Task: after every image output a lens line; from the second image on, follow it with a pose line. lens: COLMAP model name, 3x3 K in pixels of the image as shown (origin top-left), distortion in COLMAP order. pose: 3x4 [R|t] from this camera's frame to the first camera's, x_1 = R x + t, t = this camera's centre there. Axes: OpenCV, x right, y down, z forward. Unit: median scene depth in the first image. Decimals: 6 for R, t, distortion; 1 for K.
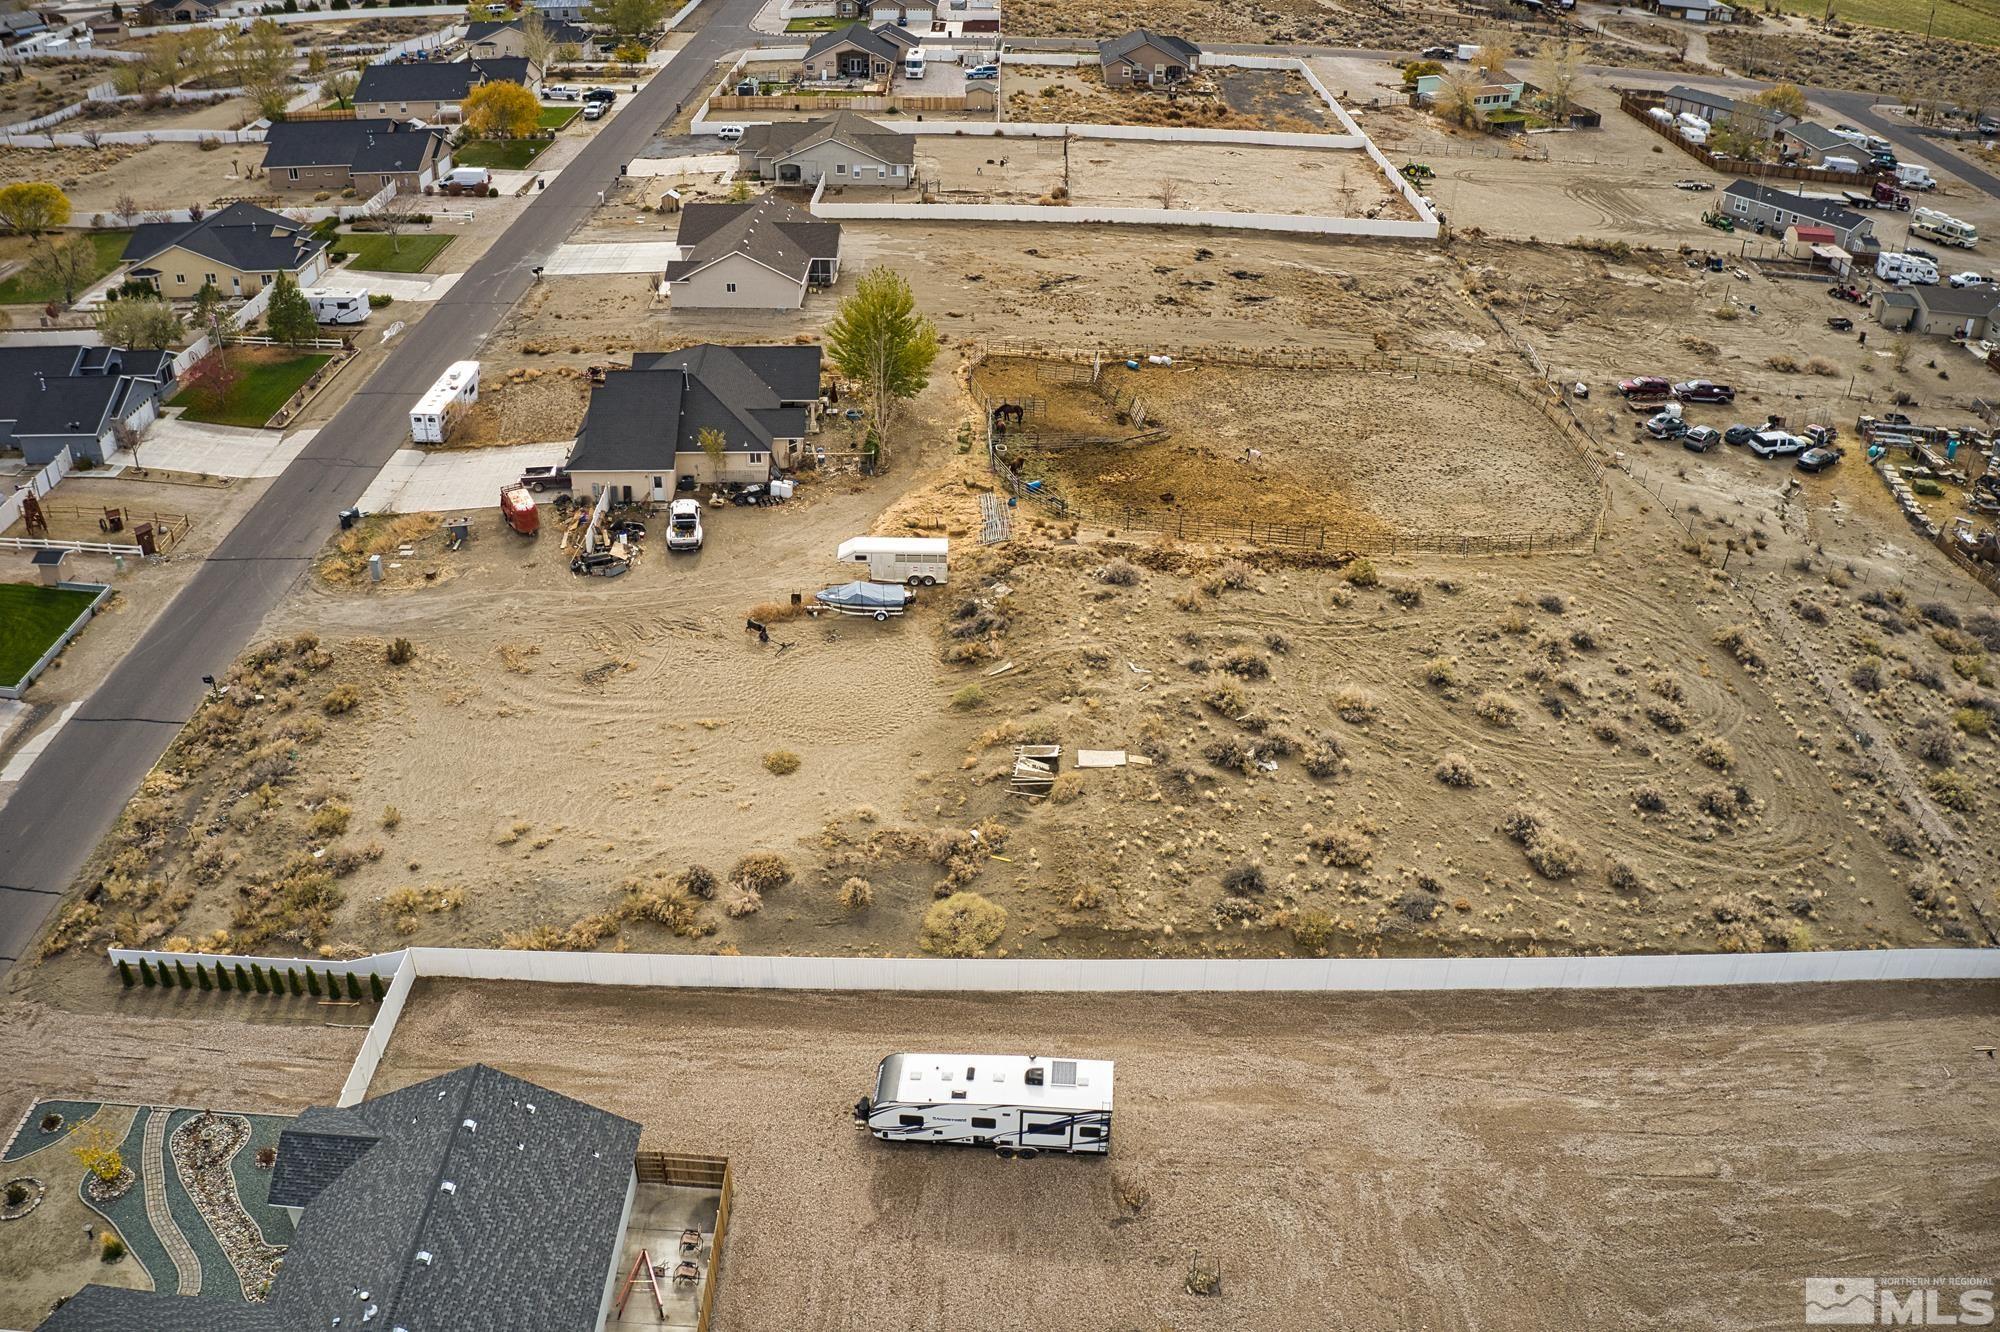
lens RADIAL K [[1588.2, 0, 1005.7], [0, 1588.2, 658.5], [0, 0, 1]] dist [-0.183190, 0.018976]
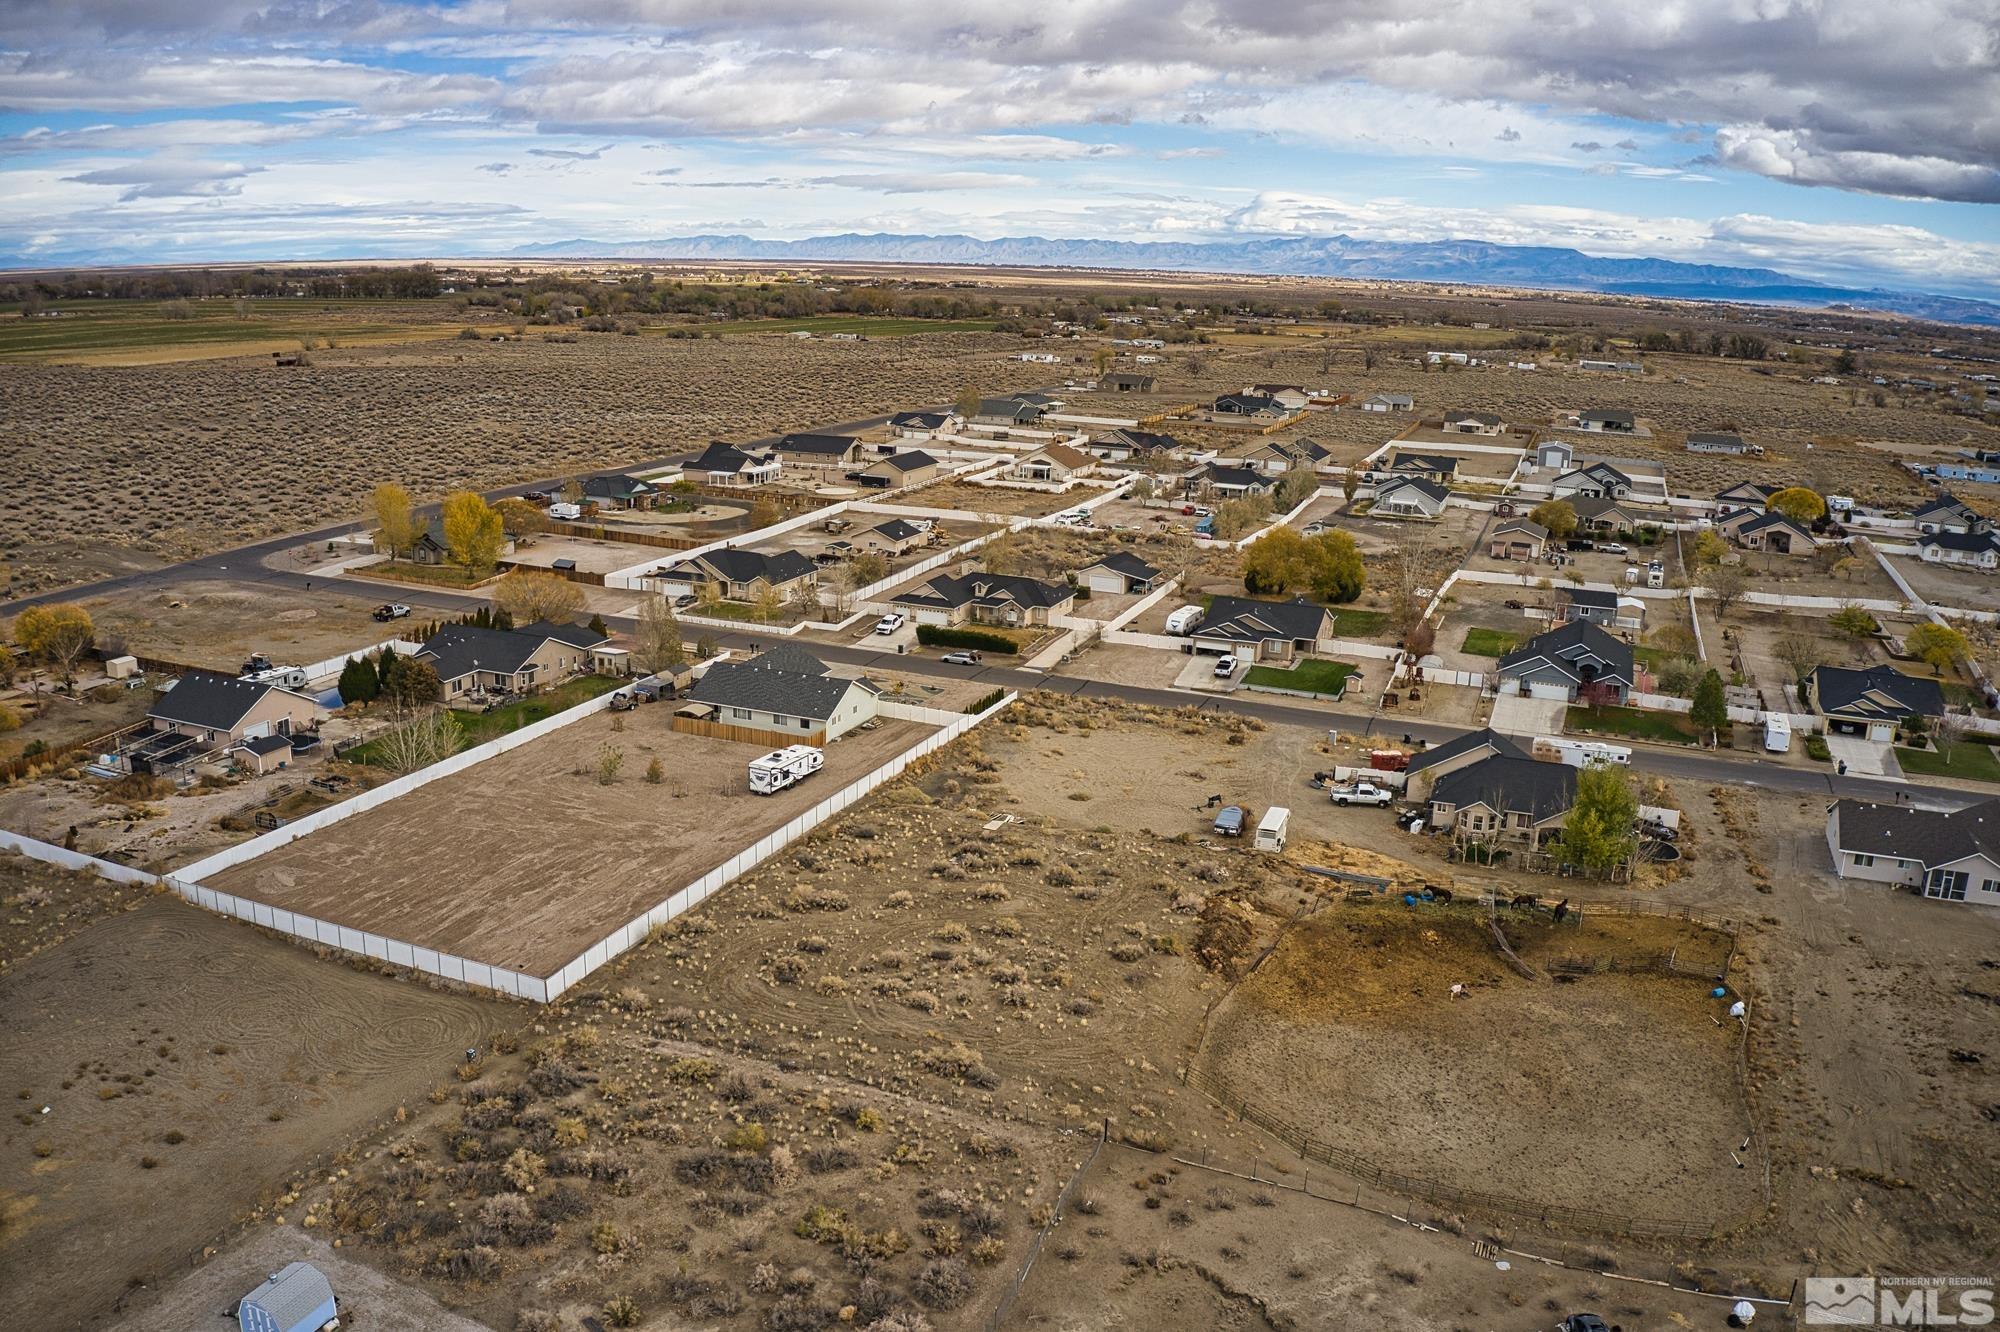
lens RADIAL K [[1588.2, 0, 1005.7], [0, 1588.2, 658.5], [0, 0, 1]] dist [-0.183190, 0.018976]
pose [[-0.367228, 0.197140, -0.908999, 1.310940], [-0.517964, 0.768384, 0.375897, -0.604152], [0.772565, 0.608869, -0.180060, 1.002442]]
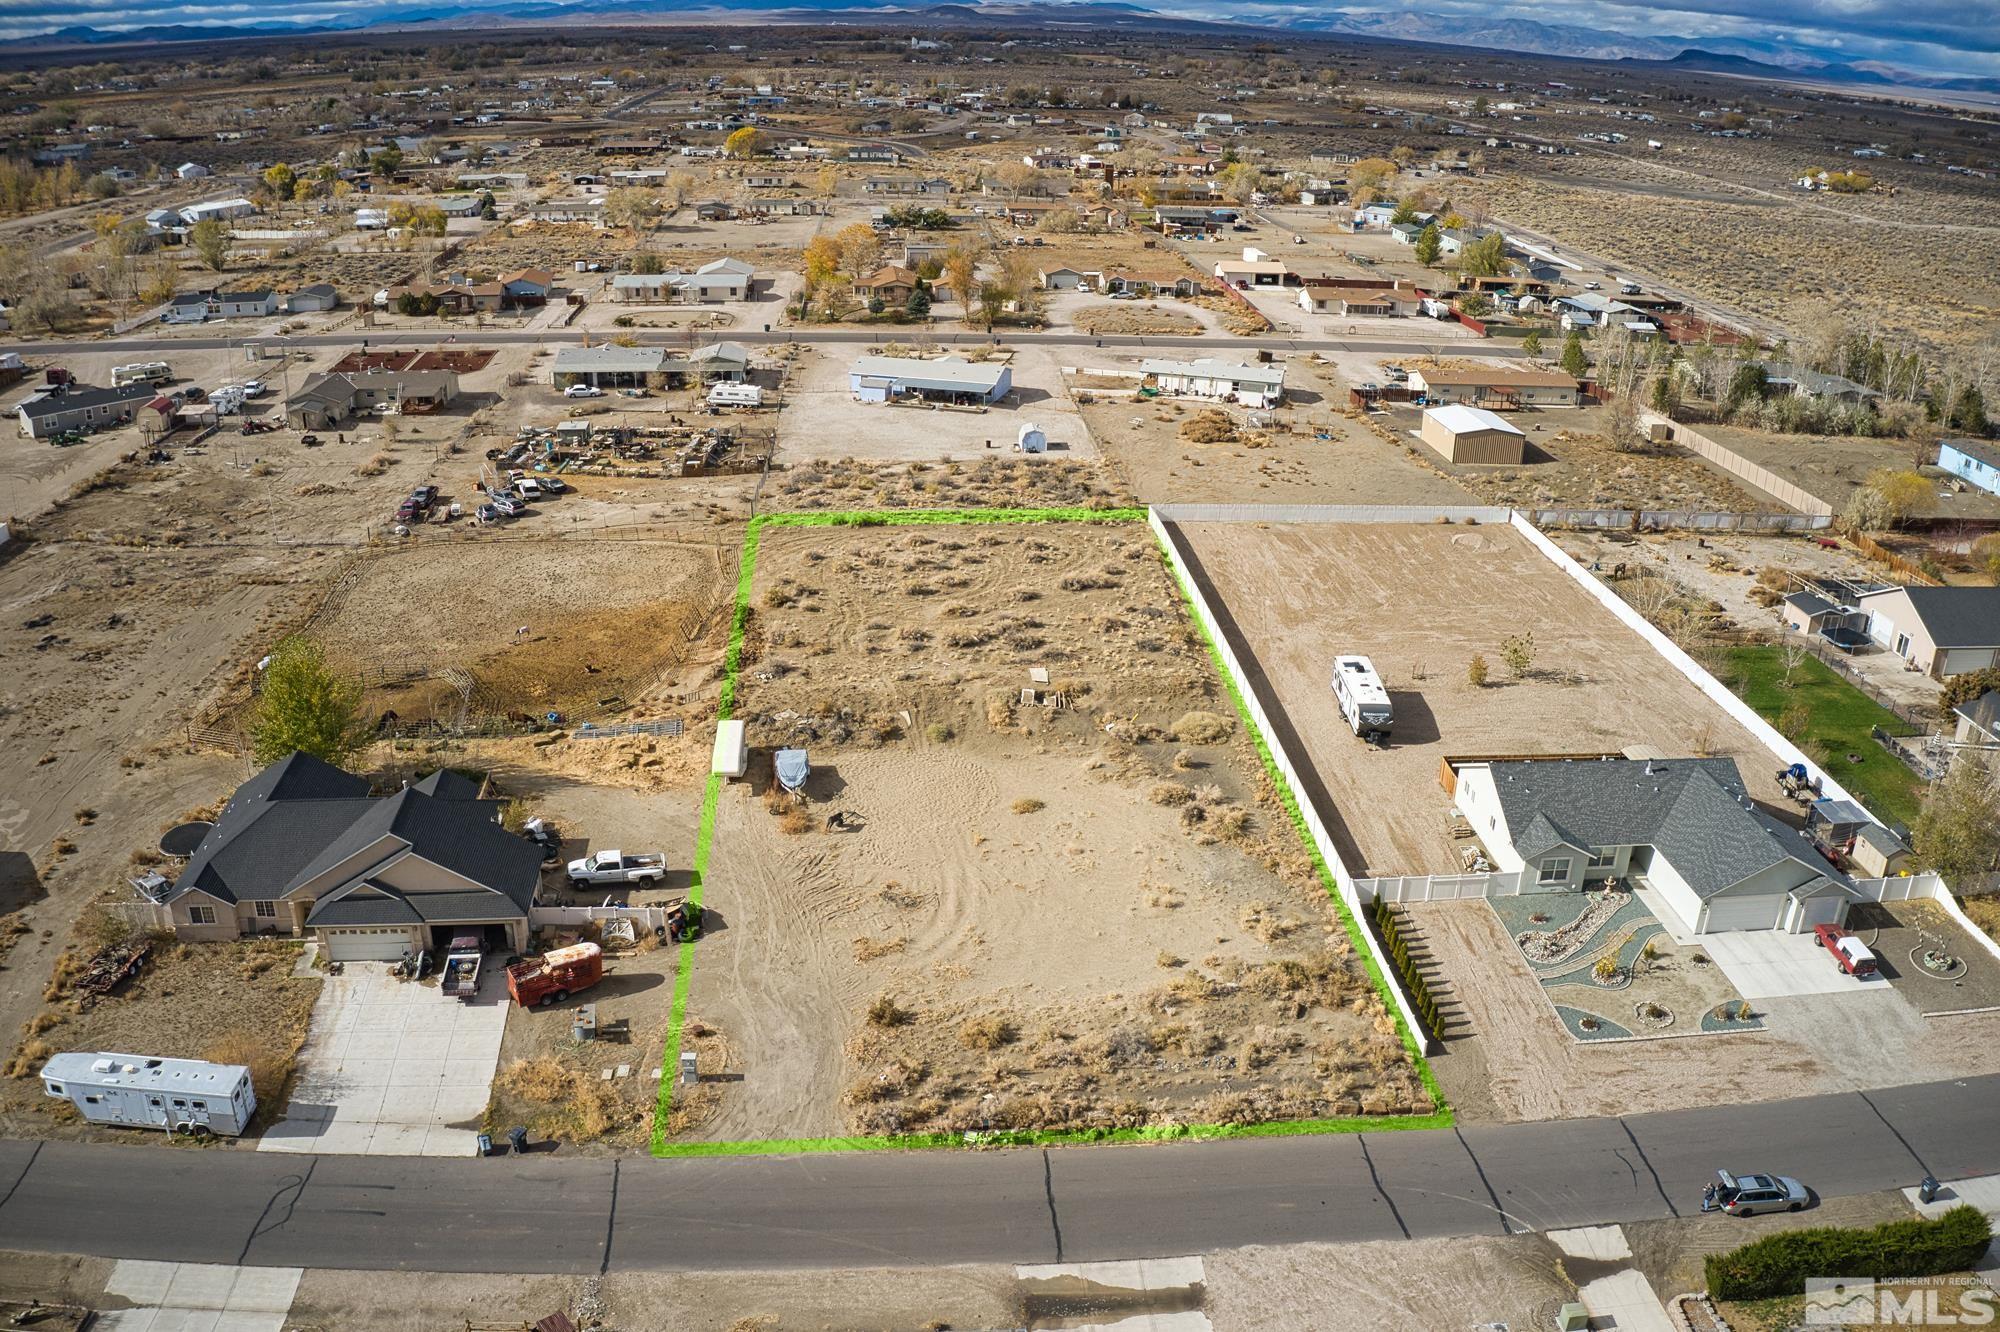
lens RADIAL K [[1588.2, 0, 1005.7], [0, 1588.2, 658.5], [0, 0, 1]] dist [-0.183190, 0.018976]
pose [[-0.076884, -0.404161, 0.911451, -1.067403], [0.499040, 0.775808, 0.386110, -0.447264], [-0.863162, 0.484536, 0.142046, 0.669693]]
